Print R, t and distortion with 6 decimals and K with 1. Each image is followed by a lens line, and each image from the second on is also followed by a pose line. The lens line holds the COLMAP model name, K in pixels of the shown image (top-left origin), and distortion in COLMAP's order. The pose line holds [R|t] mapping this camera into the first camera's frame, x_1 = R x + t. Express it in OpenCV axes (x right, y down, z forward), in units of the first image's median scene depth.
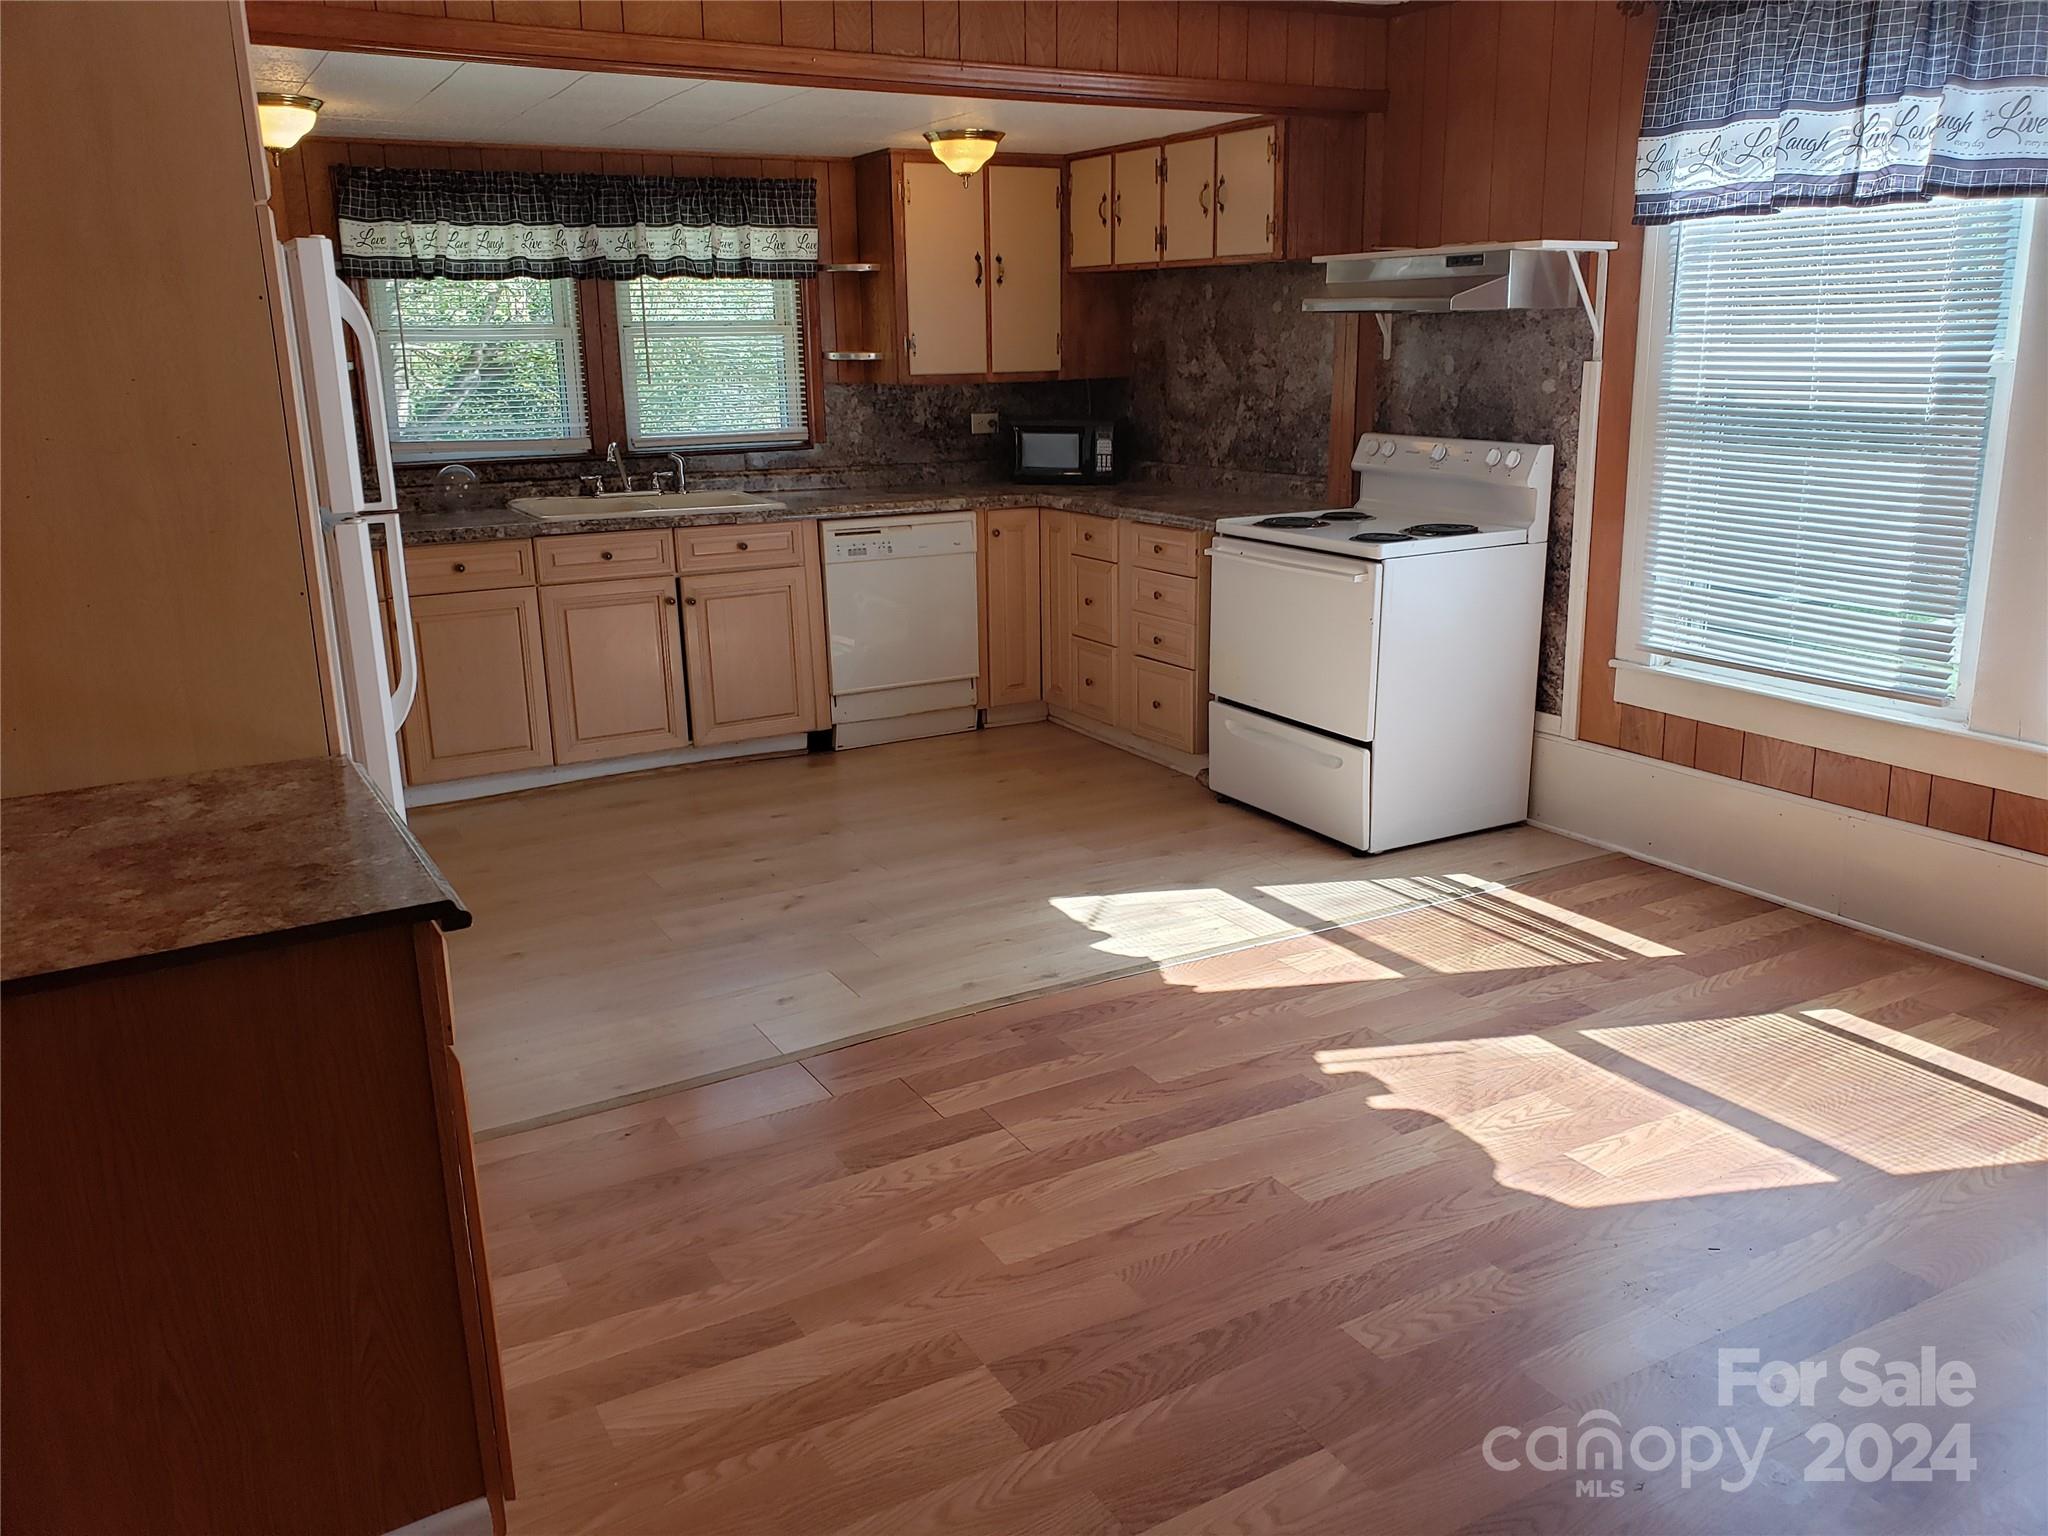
lens RADIAL K [[1597.8, 0, 1021.8], [0, 1597.8, 773.0], [0, 0, 1]] dist [0.020345, -0.017727]
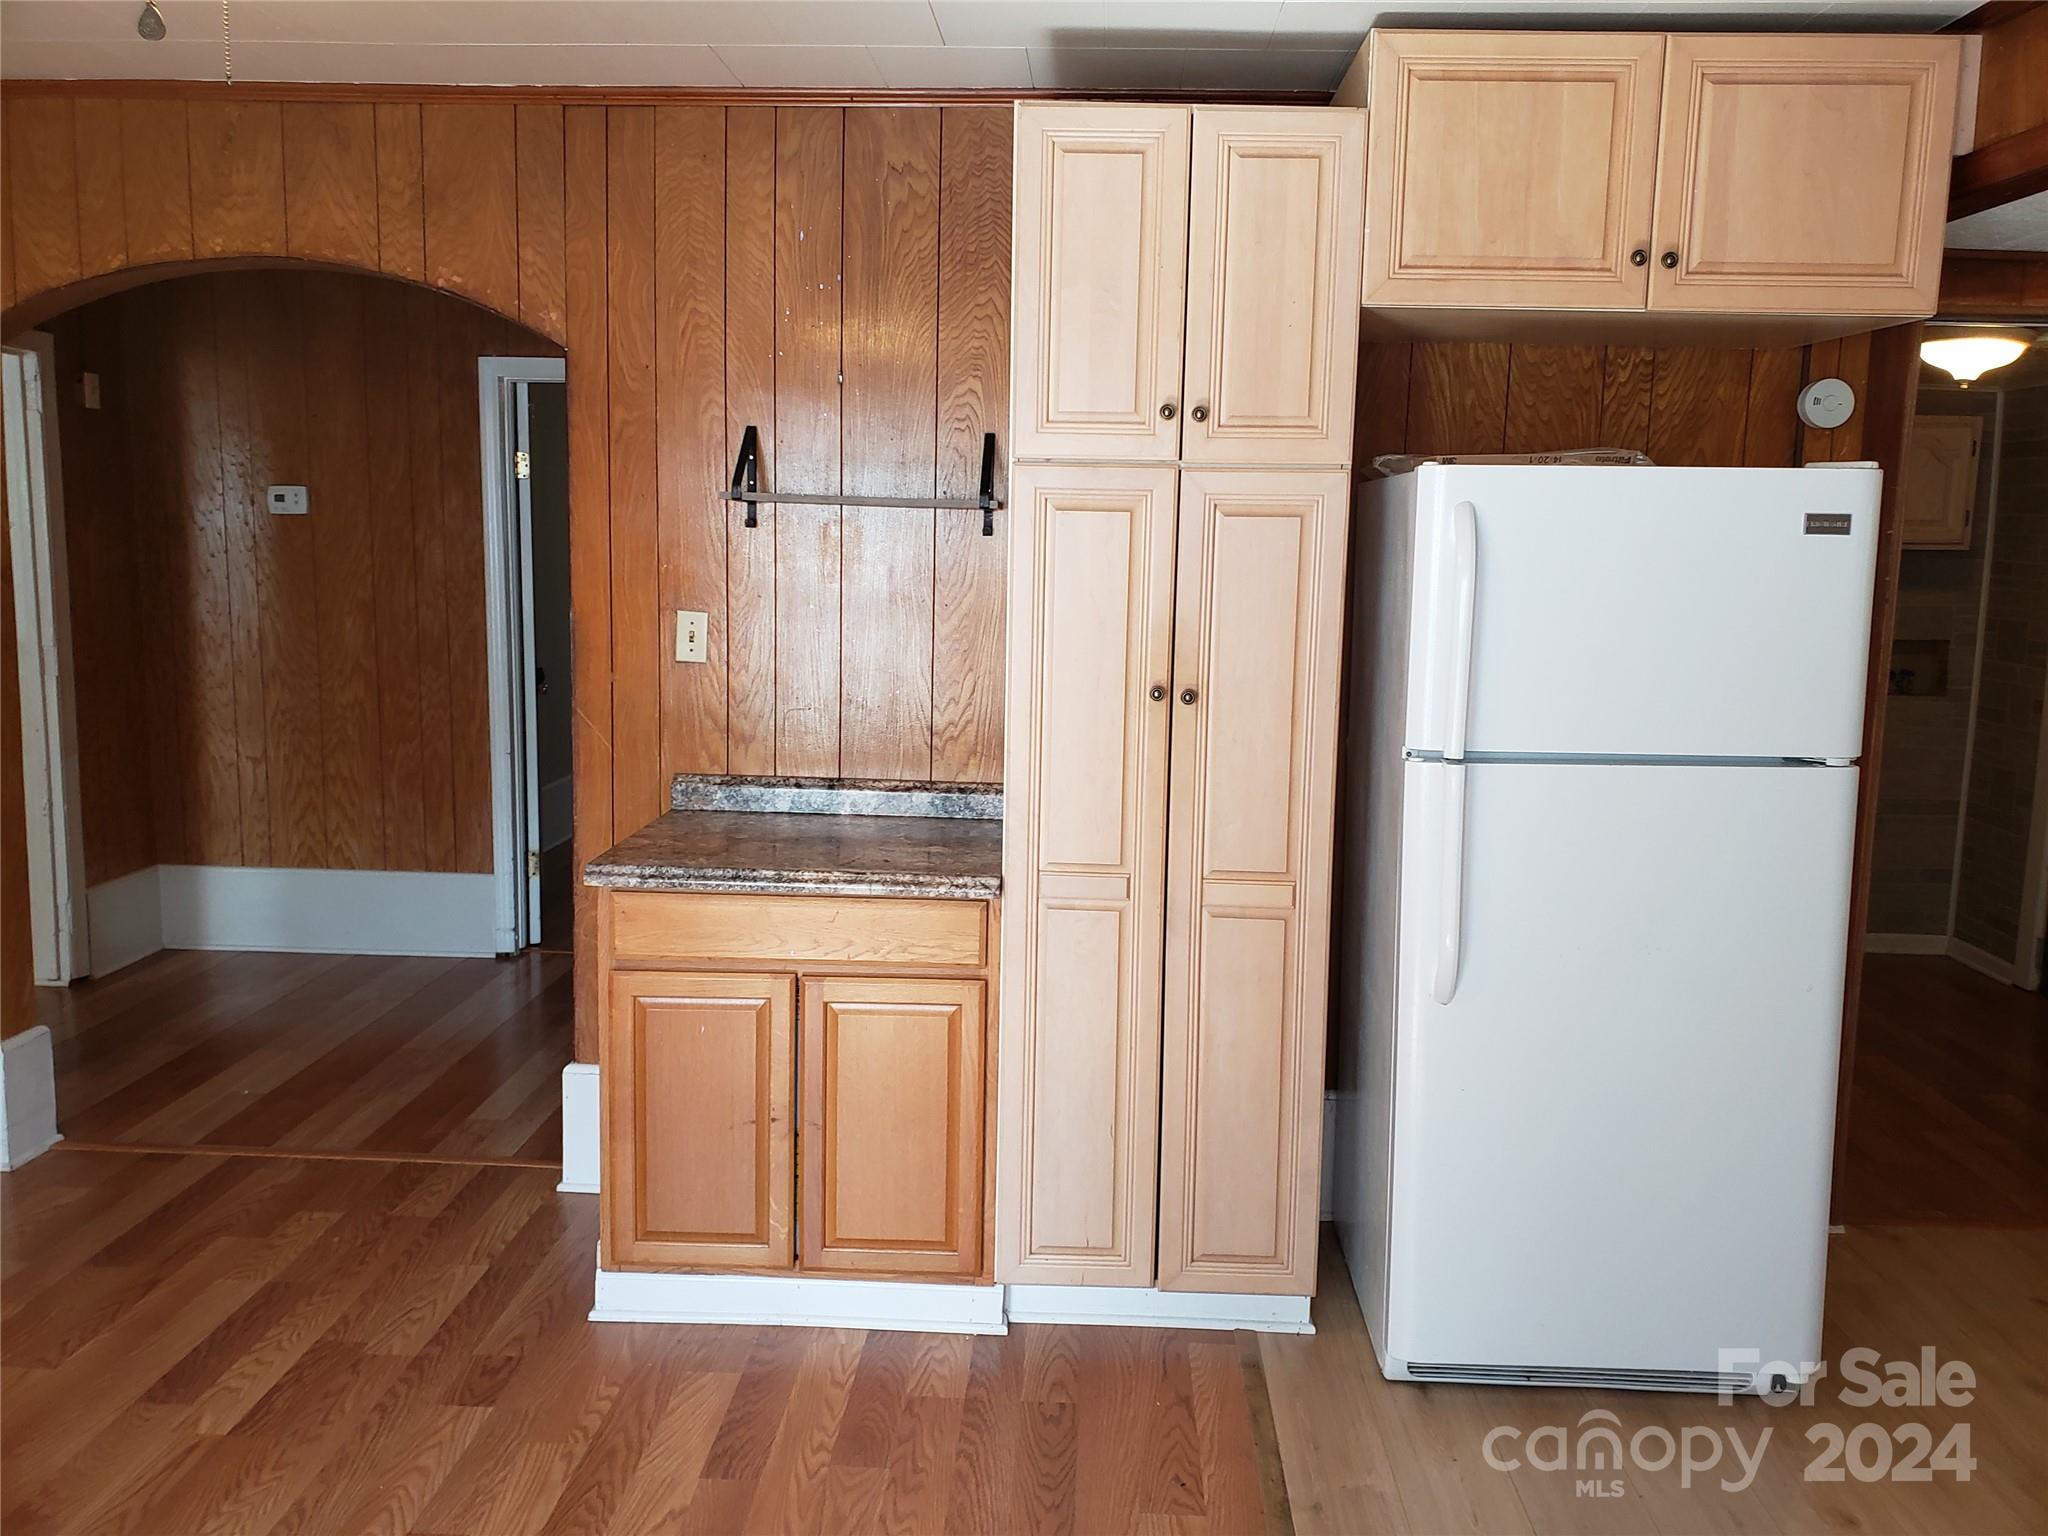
lens RADIAL K [[1597.8, 0, 1024.9], [0, 1597.8, 737.3], [0, 0, 1]] dist [0.020345, -0.017727]
pose [[-0.540130, 0.119254, -0.833089, 0.270967], [-0.224149, 0.933767, 0.278992, -0.215596], [0.811182, 0.337428, -0.477625, 0.700016]]
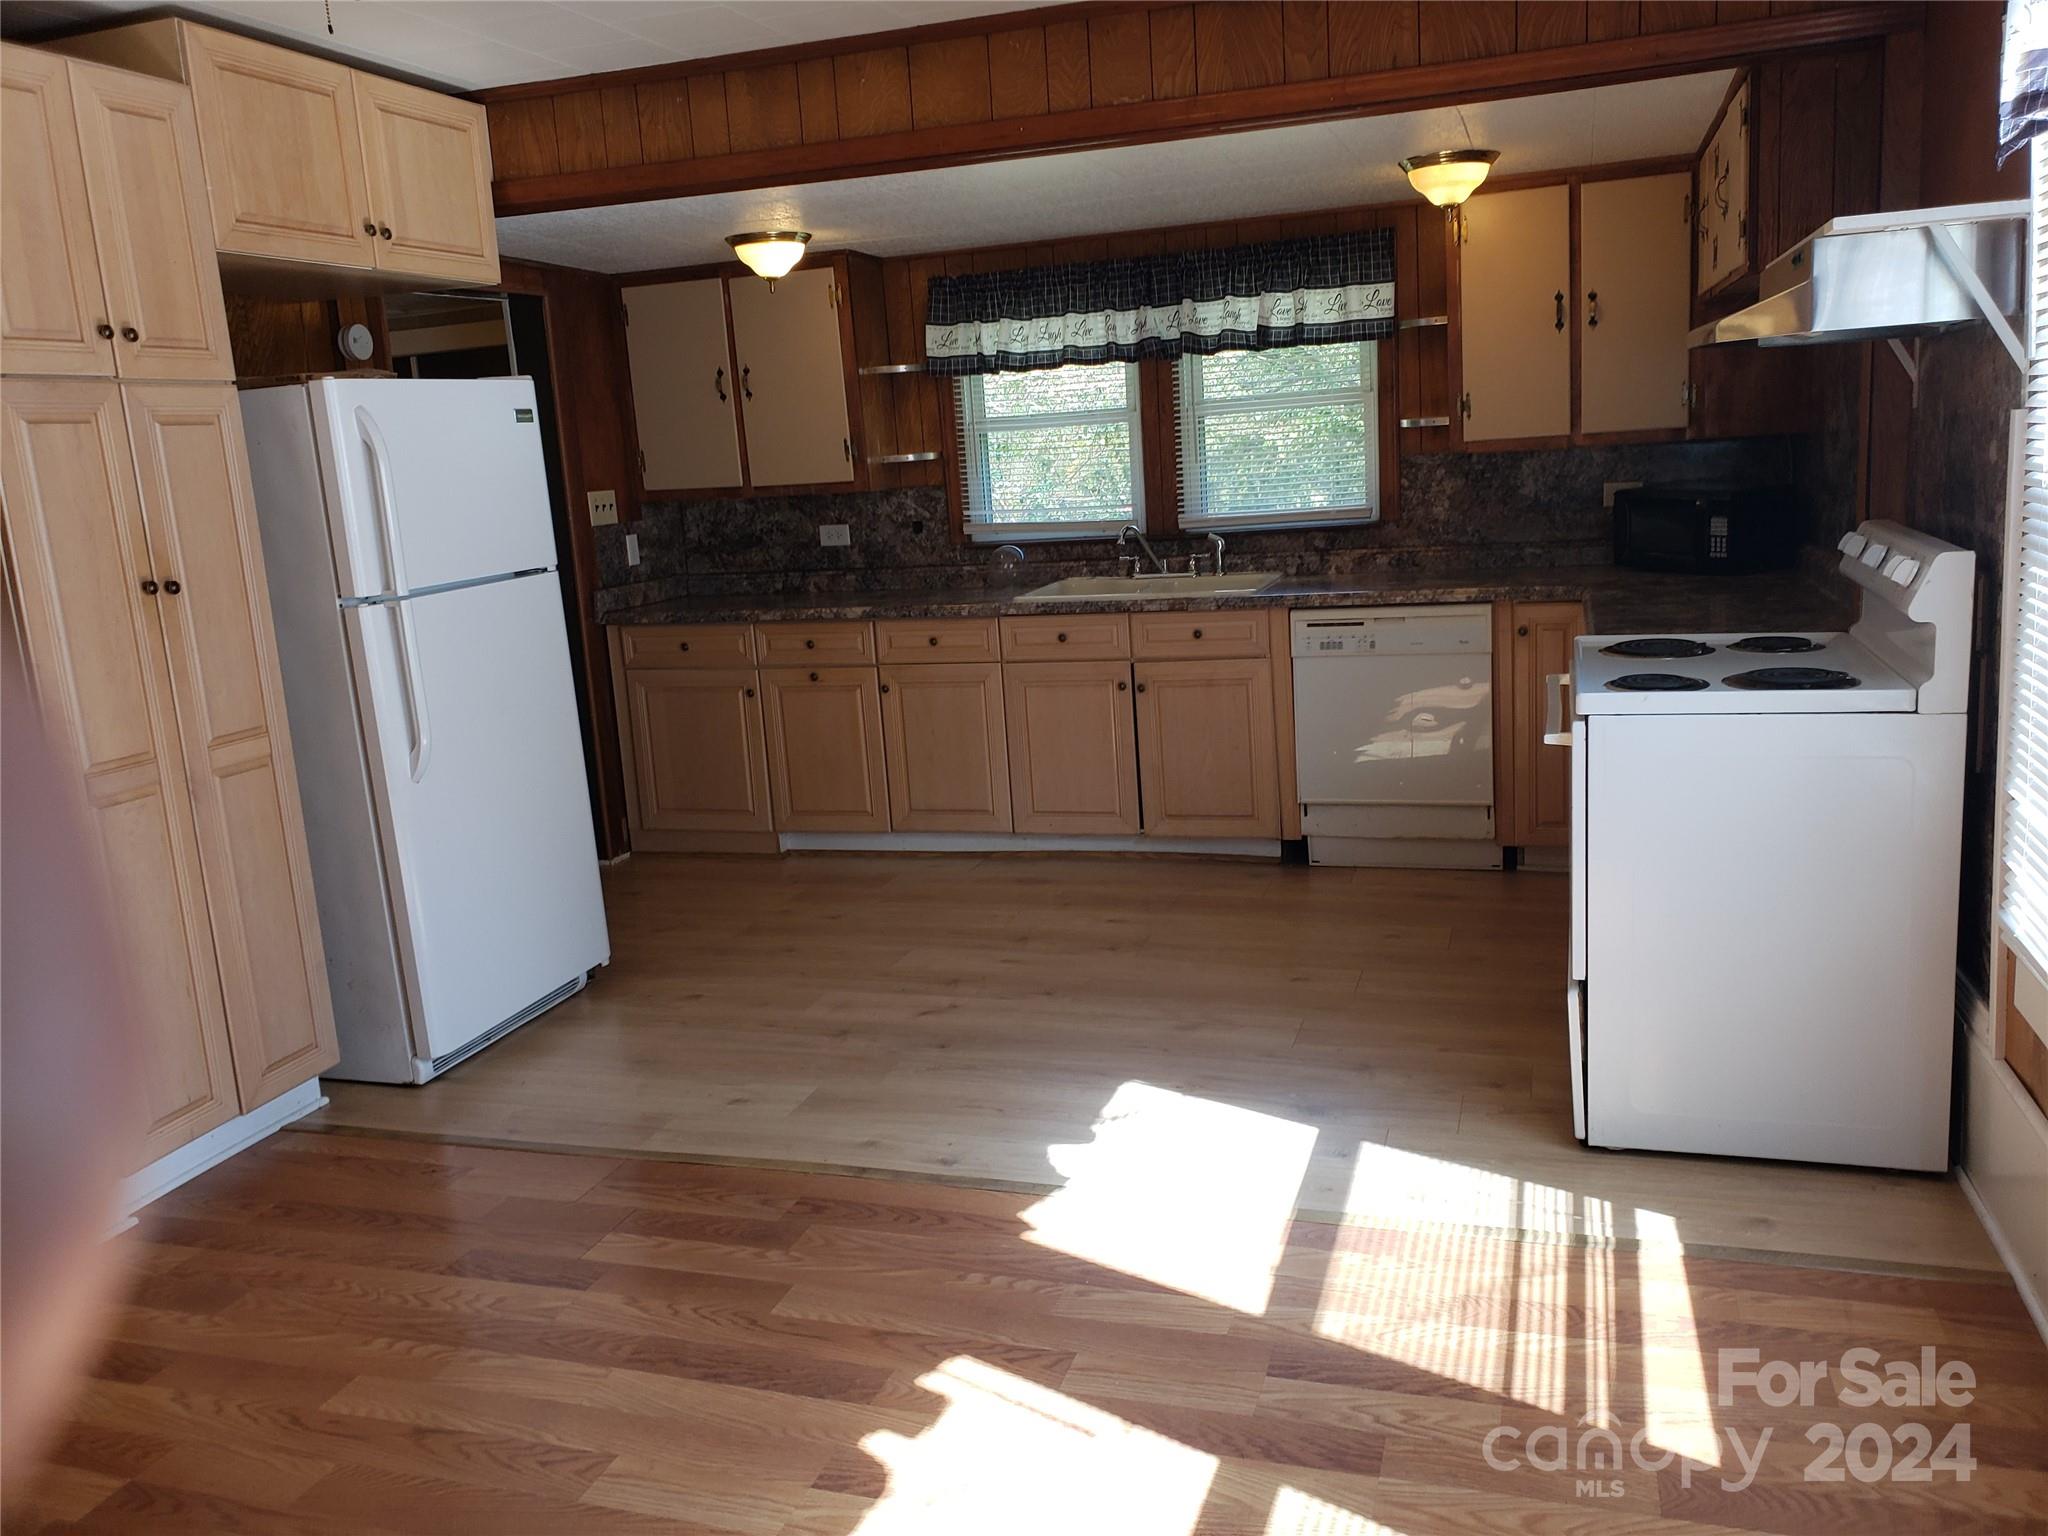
lens RADIAL K [[1597.8, 0, 1034.3], [0, 1597.8, 762.7], [0, 0, 1]] dist [0.020345, -0.017727]
pose [[0.670788, 0.121997, -0.731547, 0.472097], [-0.139542, 0.989522, 0.037066, -0.090892], [0.728404, 0.077218, 0.680783, 0.303576]]
